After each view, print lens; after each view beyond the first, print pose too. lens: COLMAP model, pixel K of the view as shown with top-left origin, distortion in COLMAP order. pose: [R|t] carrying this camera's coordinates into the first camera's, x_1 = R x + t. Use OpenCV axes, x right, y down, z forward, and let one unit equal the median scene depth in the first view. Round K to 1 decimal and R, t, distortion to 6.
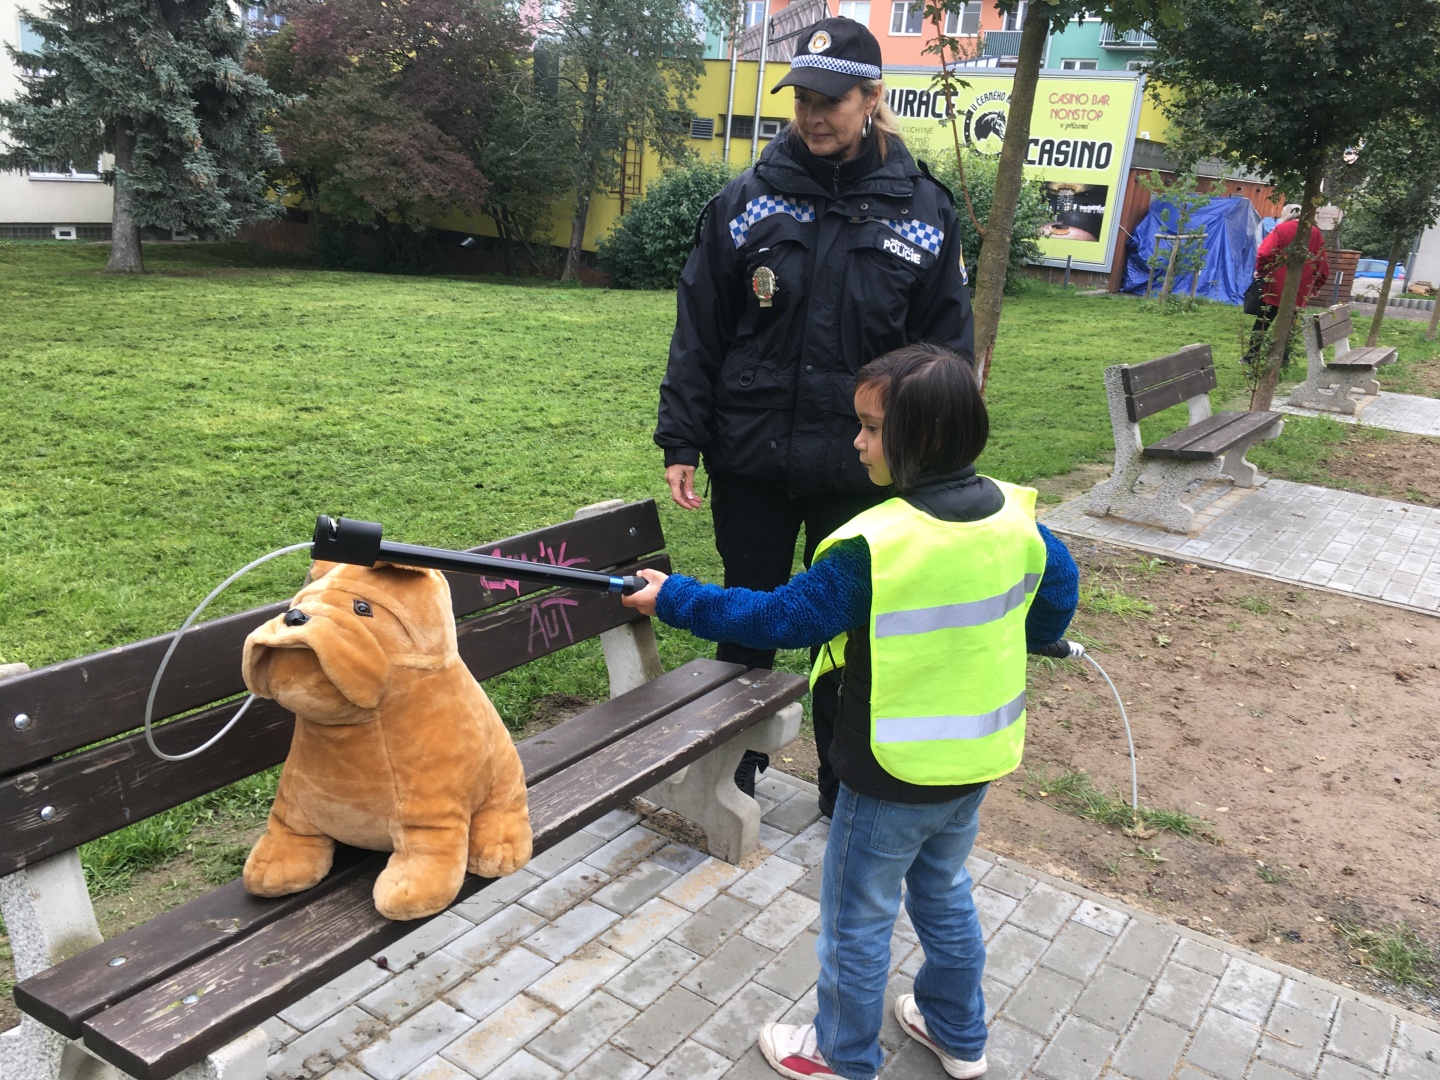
lens RADIAL K [[1228.9, 0, 722.2], [0, 1228.9, 535.3], [0, 0, 1]] dist [0.082347, -0.122949]
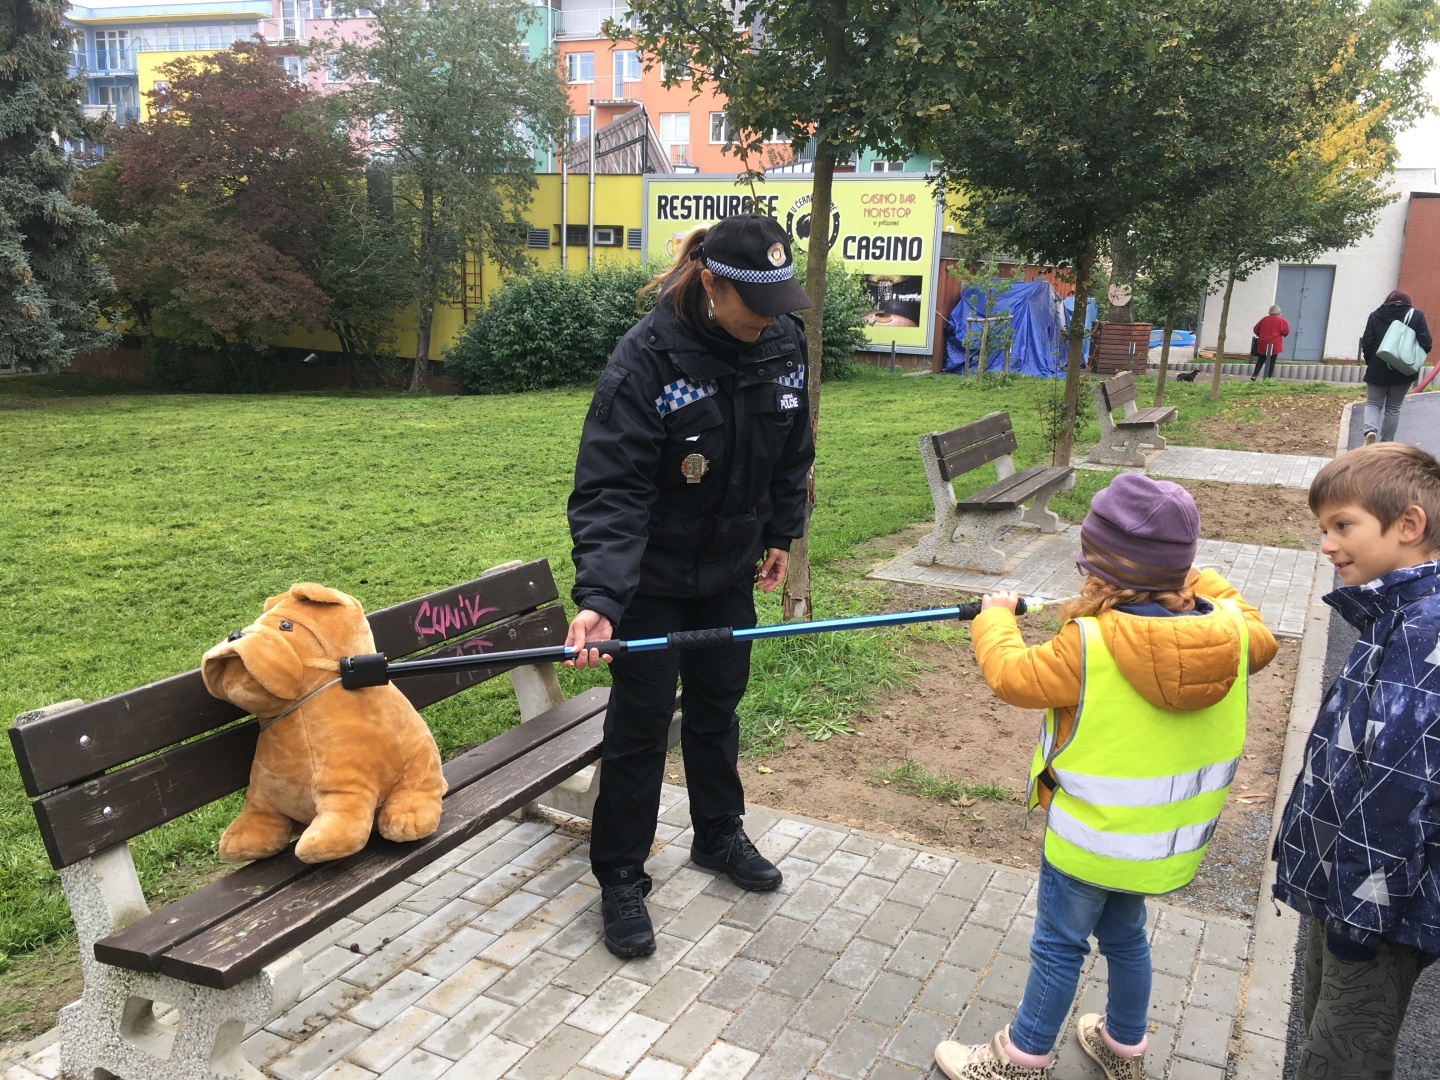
lens RADIAL K [[1225.5, 0, 721.2], [0, 1225.5, 540.1], [0, 0, 1]] dist [0.083218, -0.117313]
pose [[0.990647, -0.072332, 0.115697, -0.008170], [0.080499, 0.994463, -0.067545, 0.015536], [-0.110171, 0.076227, 0.990985, -0.070122]]
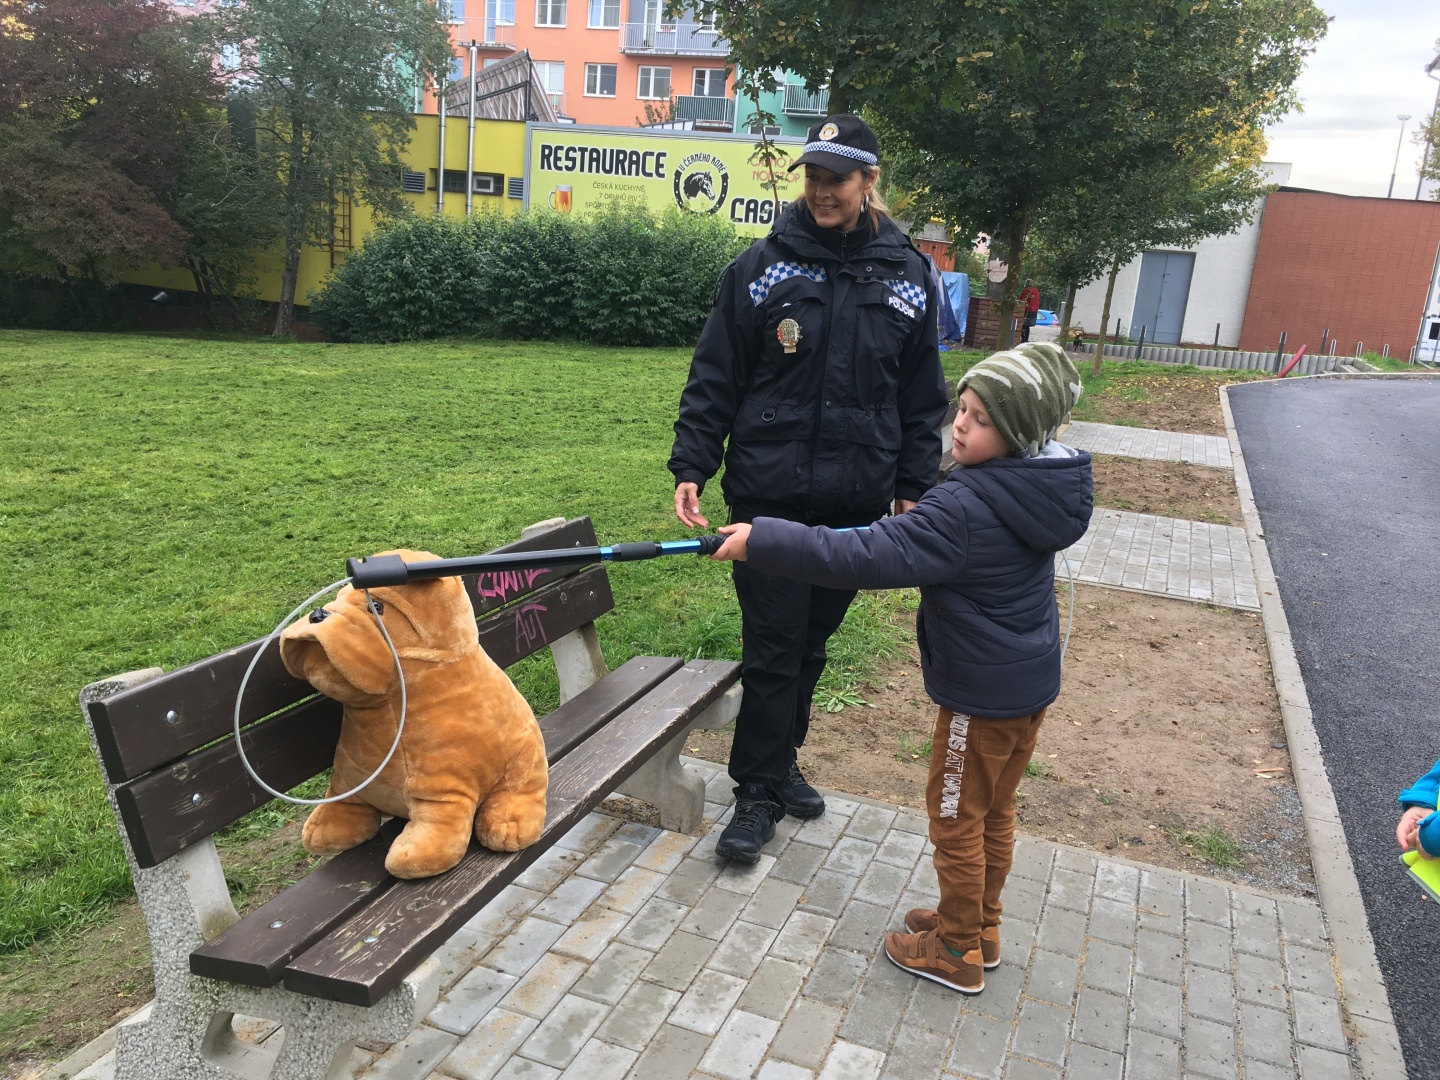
lens RADIAL K [[1226.6, 0, 721.2], [0, 1226.6, 538.8], [0, 0, 1]] dist [0.086064, -0.127435]
pose [[0.972013, -0.053494, 0.228754, -0.063587], [0.062178, 0.997586, -0.030920, 0.010555], [-0.226548, 0.044278, 0.972993, -0.036205]]
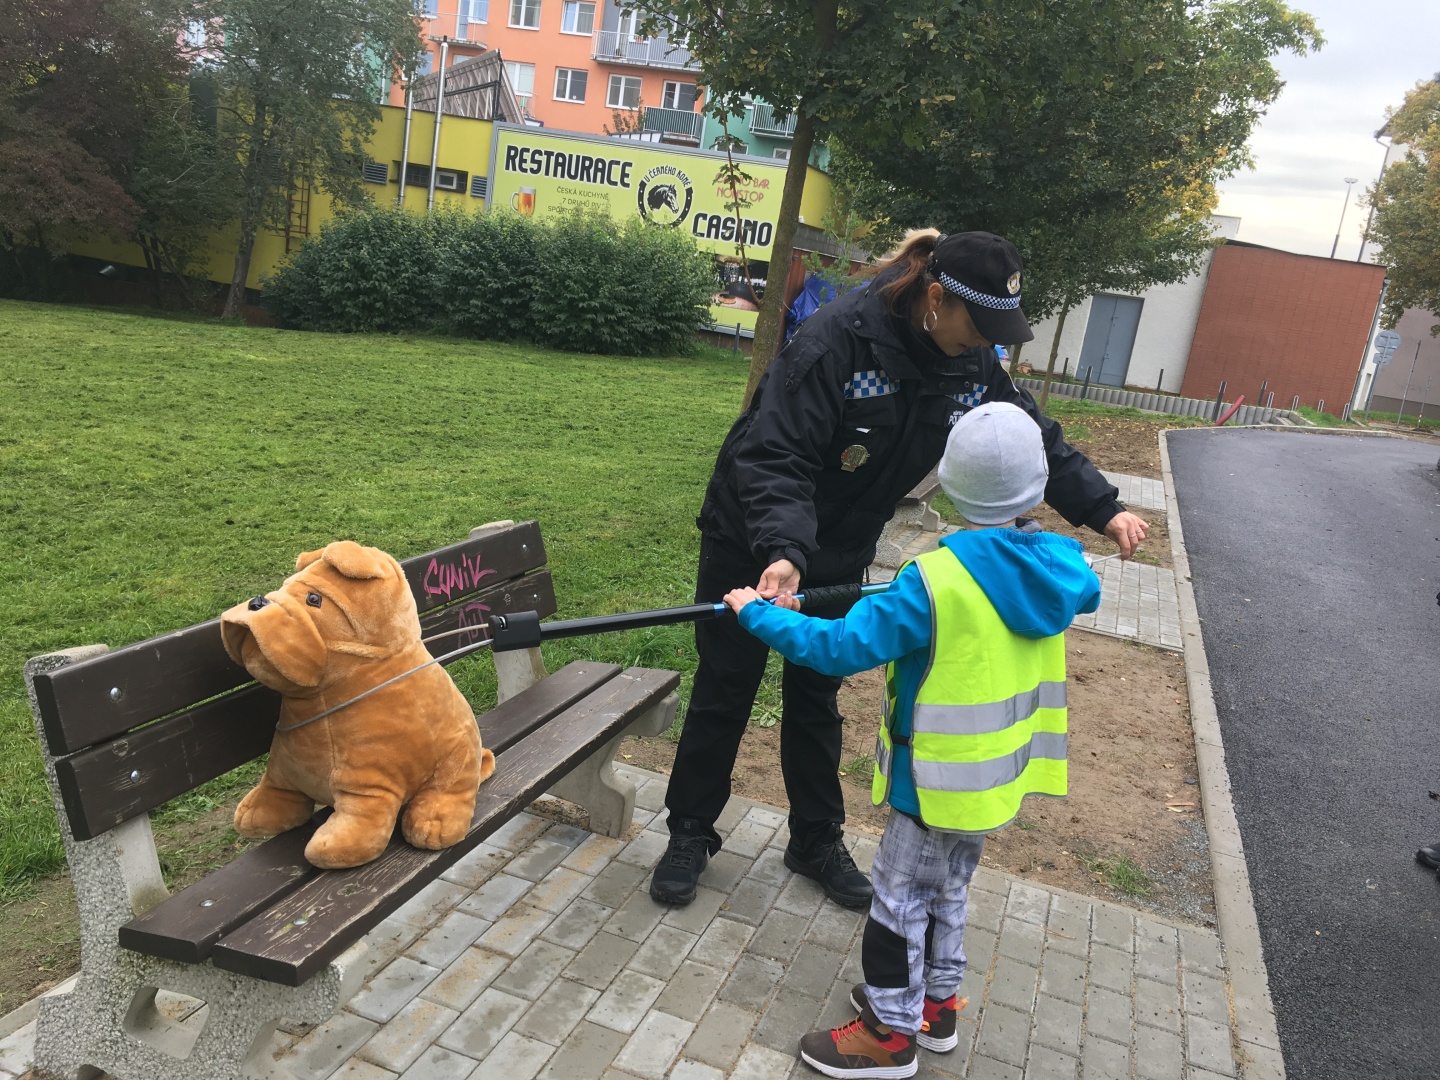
lens RADIAL K [[1226.6, 0, 721.2], [0, 1226.6, 538.8], [0, 0, 1]] dist [0.086064, -0.127435]
pose [[0.961853, 0.006525, 0.273490, -0.066000], [0.004584, 0.999191, -0.039960, 0.010773], [-0.273530, 0.039690, 0.961044, -0.044058]]
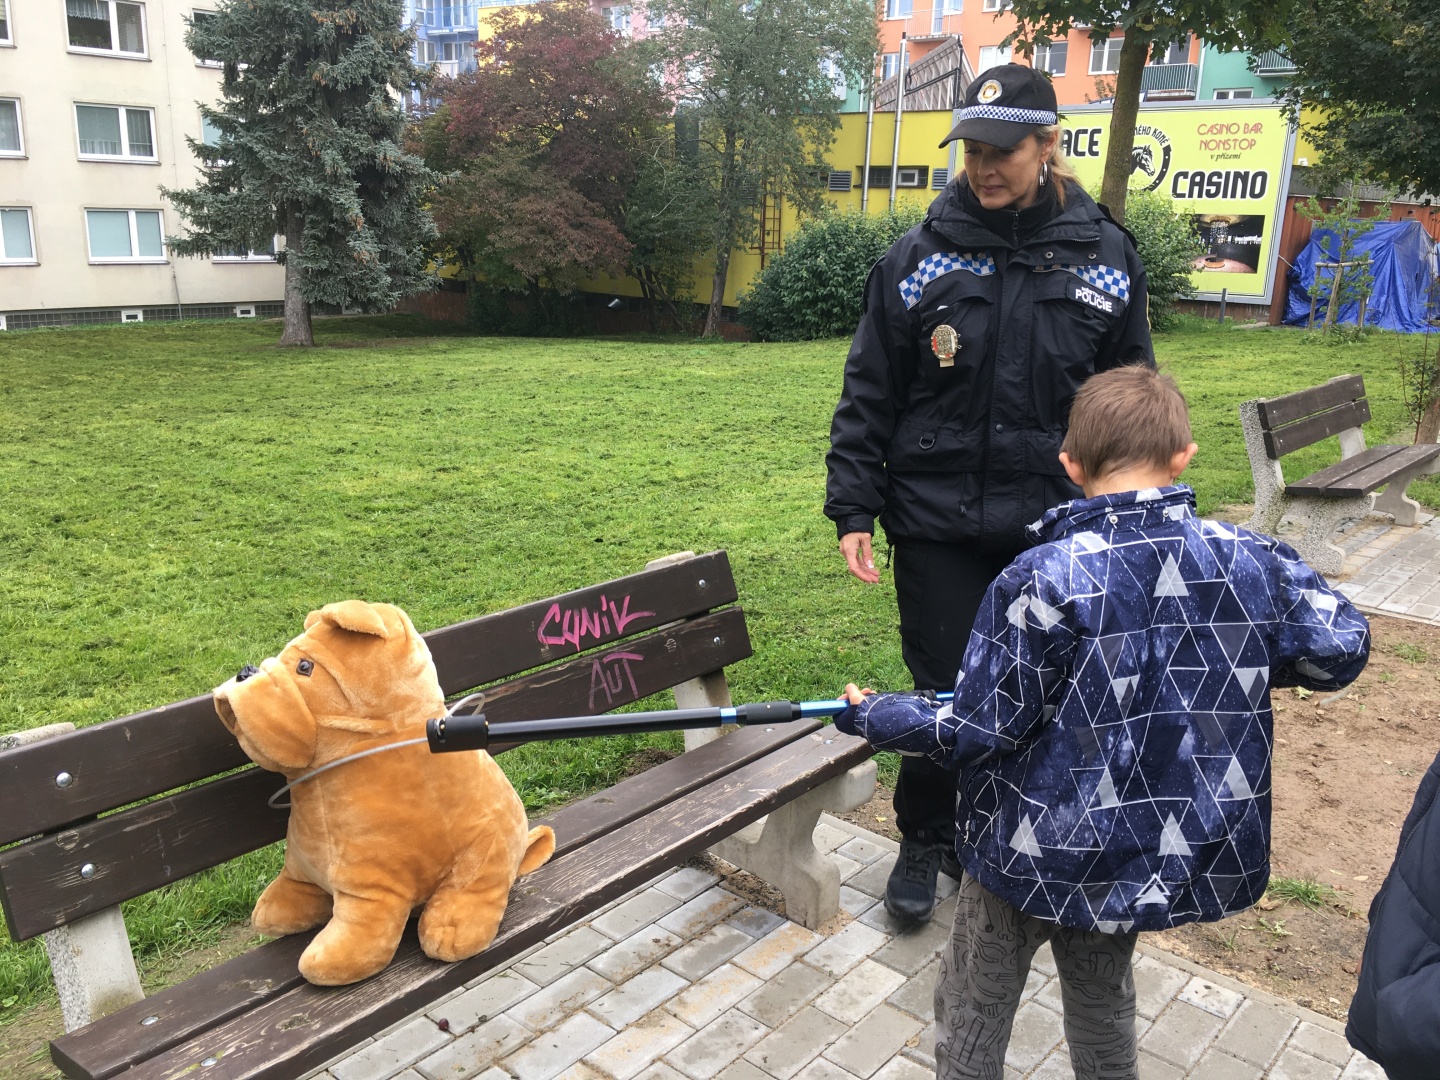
lens RADIAL K [[1225.5, 0, 721.2], [0, 1225.5, 540.1], [0, 0, 1]] dist [0.083218, -0.117313]
pose [[0.992190, -0.019595, -0.123184, 0.019699], [0.015038, 0.999172, -0.037816, -0.000306], [0.123823, 0.035668, 0.991663, 0.009142]]
